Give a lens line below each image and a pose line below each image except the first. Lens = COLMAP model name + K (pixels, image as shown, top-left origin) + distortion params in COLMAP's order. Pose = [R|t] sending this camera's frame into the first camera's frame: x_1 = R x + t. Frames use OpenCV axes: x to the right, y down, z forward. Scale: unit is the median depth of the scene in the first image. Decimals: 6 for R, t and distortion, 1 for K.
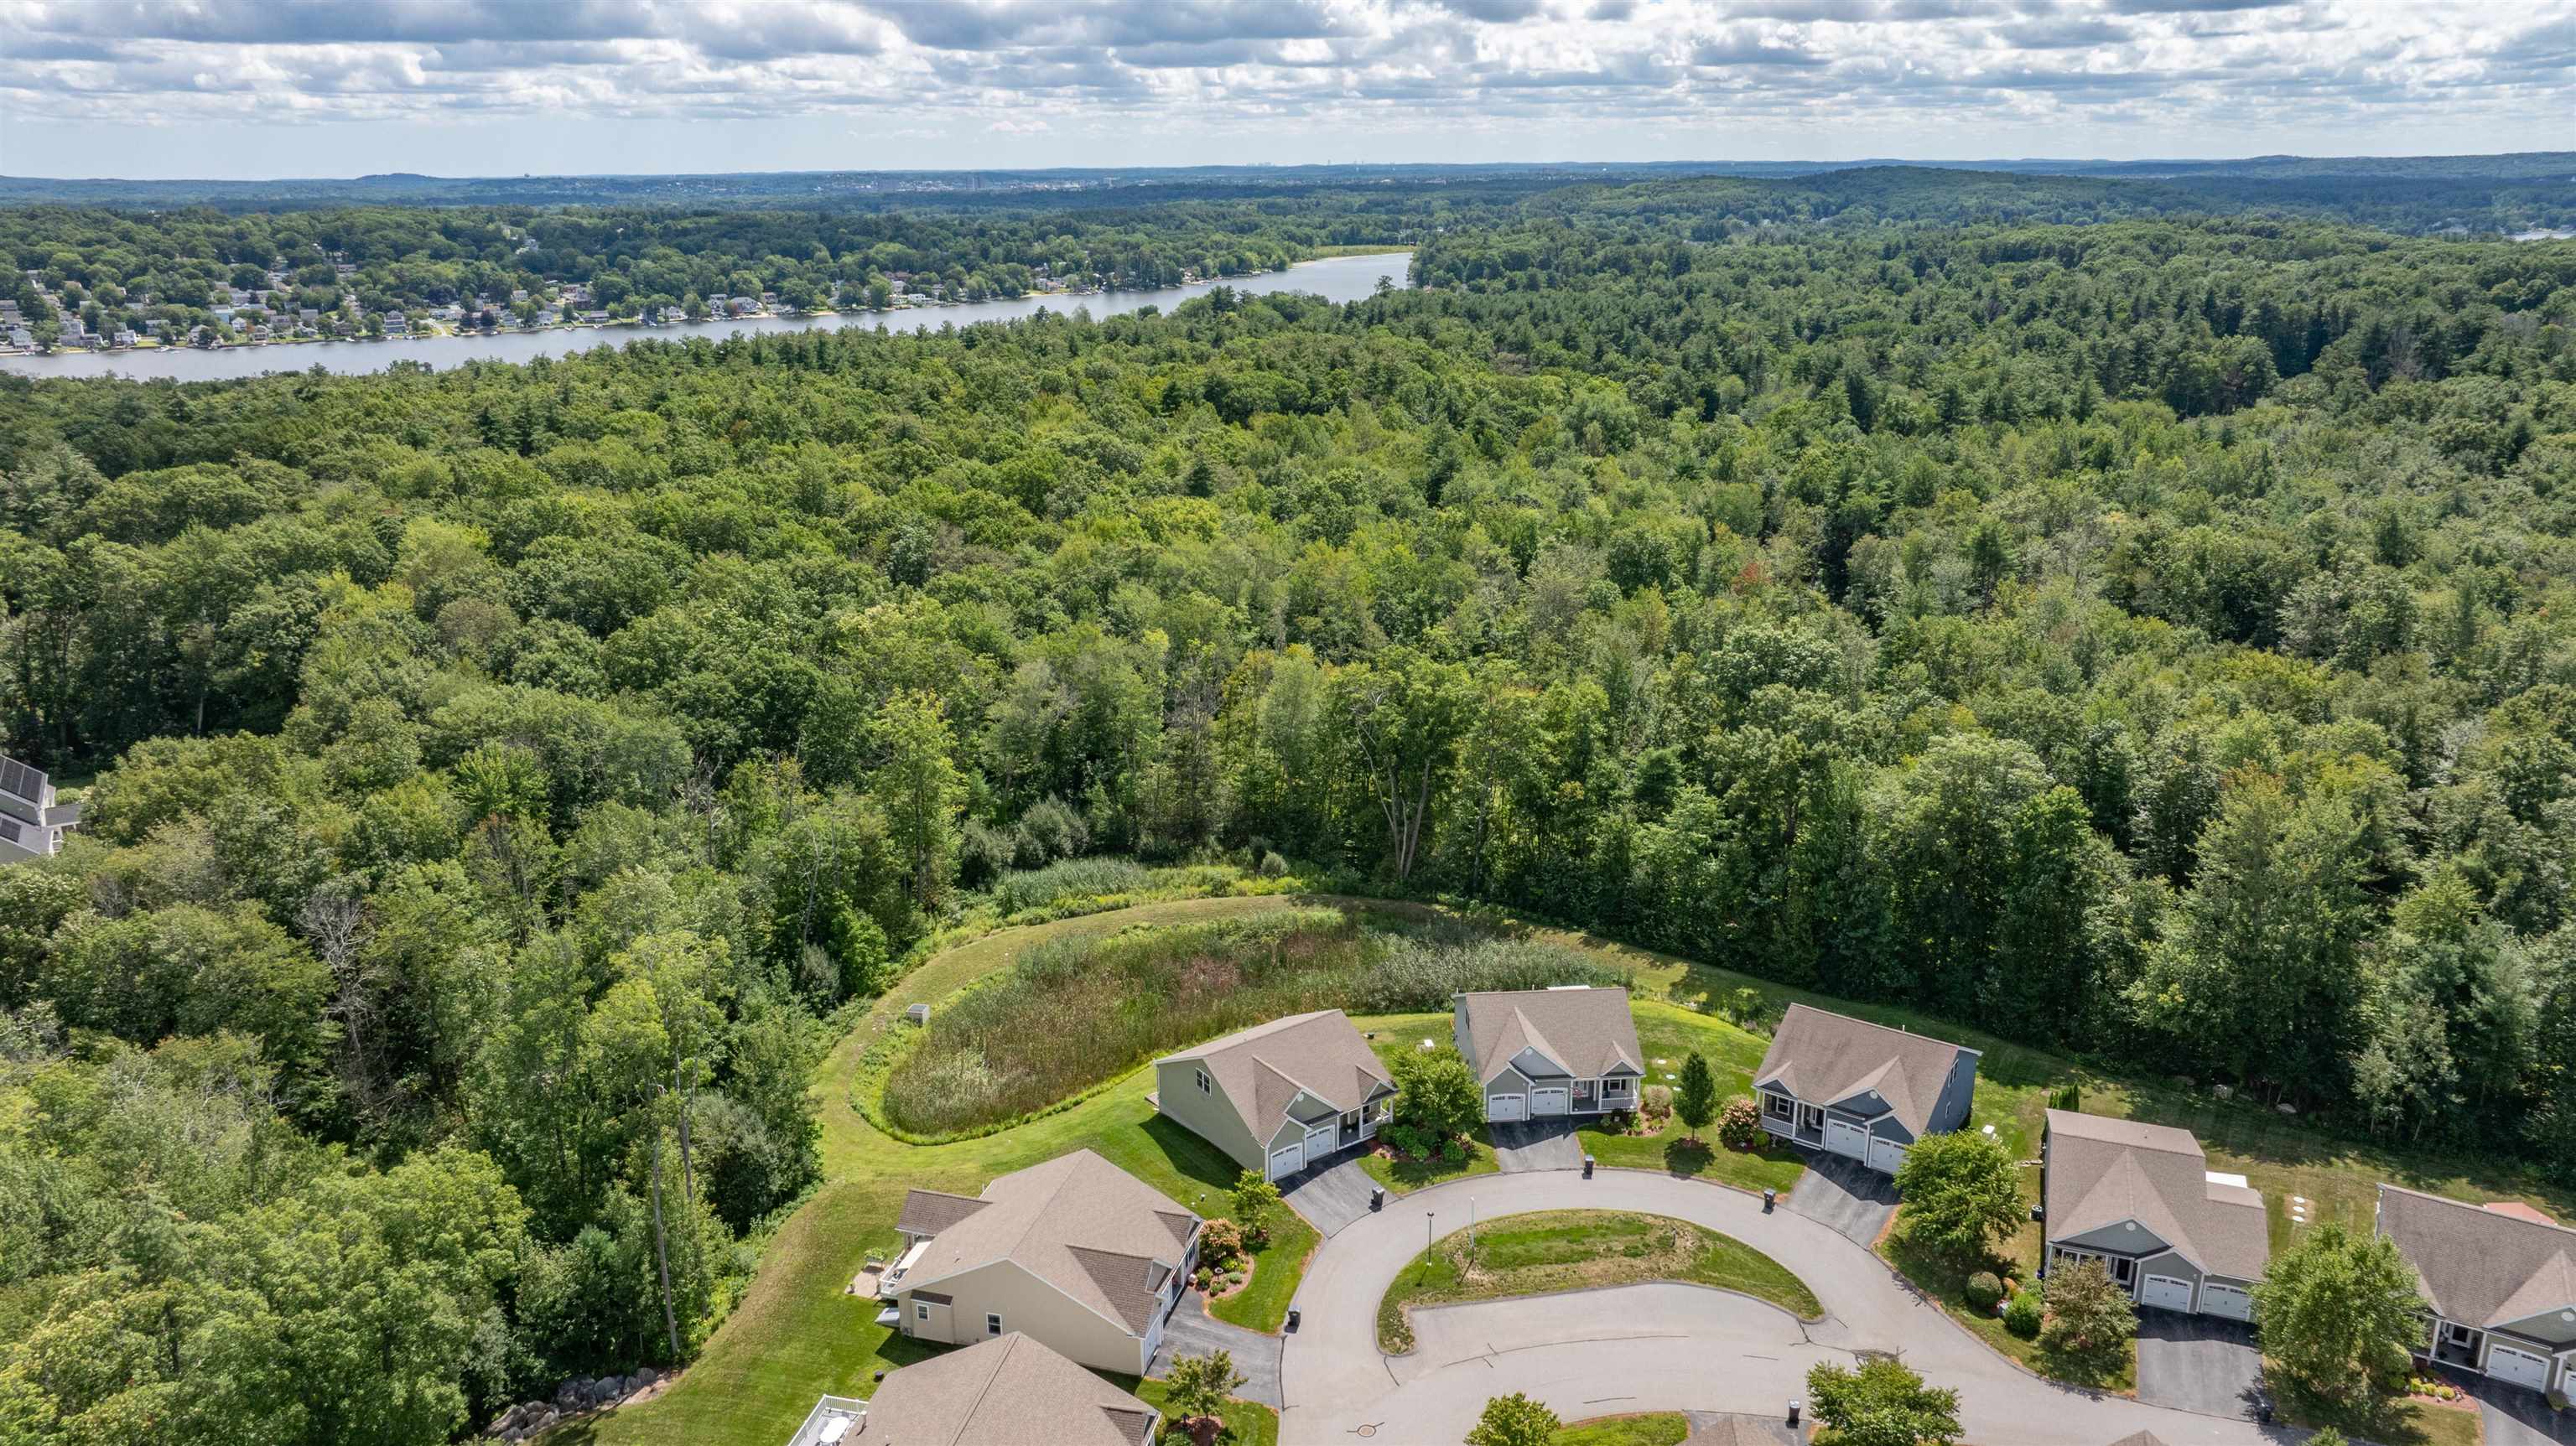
lens RADIAL K [[1802.4, 0, 1288.0], [0, 1802.4, 723.0], [0, 0, 1]] dist [-0.021076, 0.018239]
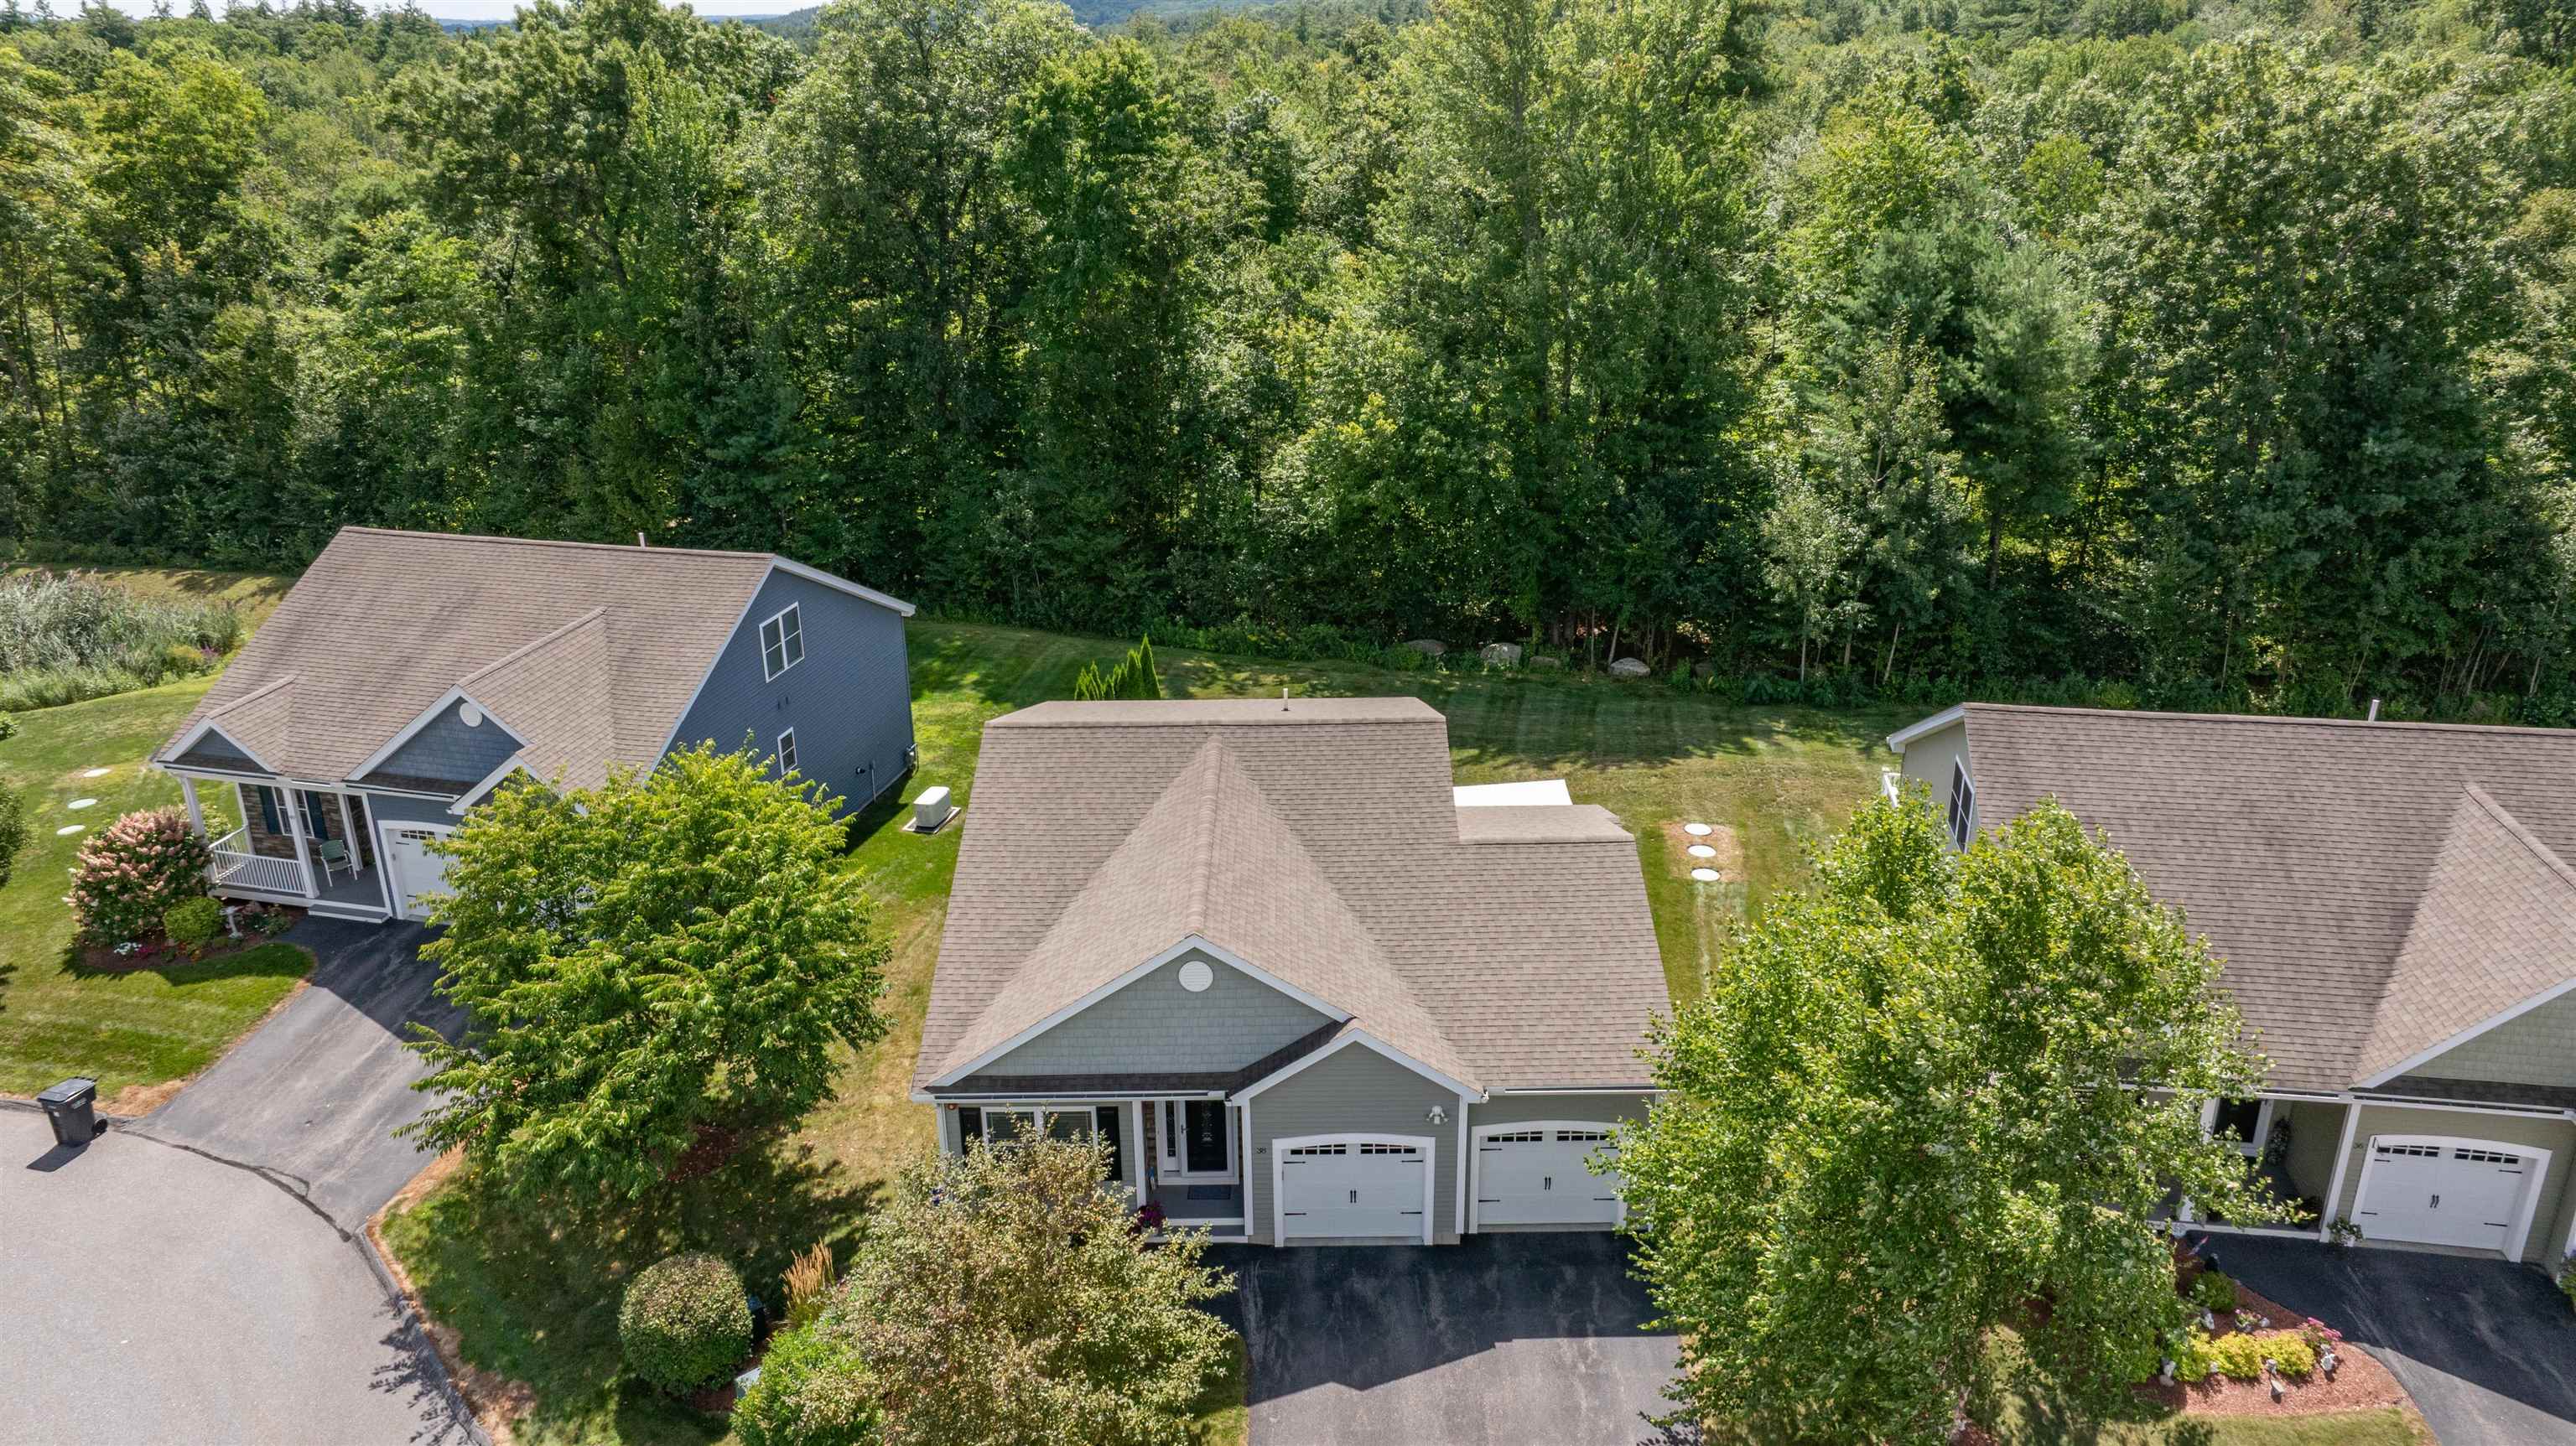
lens RADIAL K [[1802.4, 0, 1288.0], [0, 1802.4, 723.0], [0, 0, 1]] dist [-0.021076, 0.018239]
pose [[0.930928, -0.139740, 0.337410, 0.461461], [0.113054, 0.988785, 0.097588, 0.254608], [-0.347263, -0.052702, 0.936286, 0.869520]]
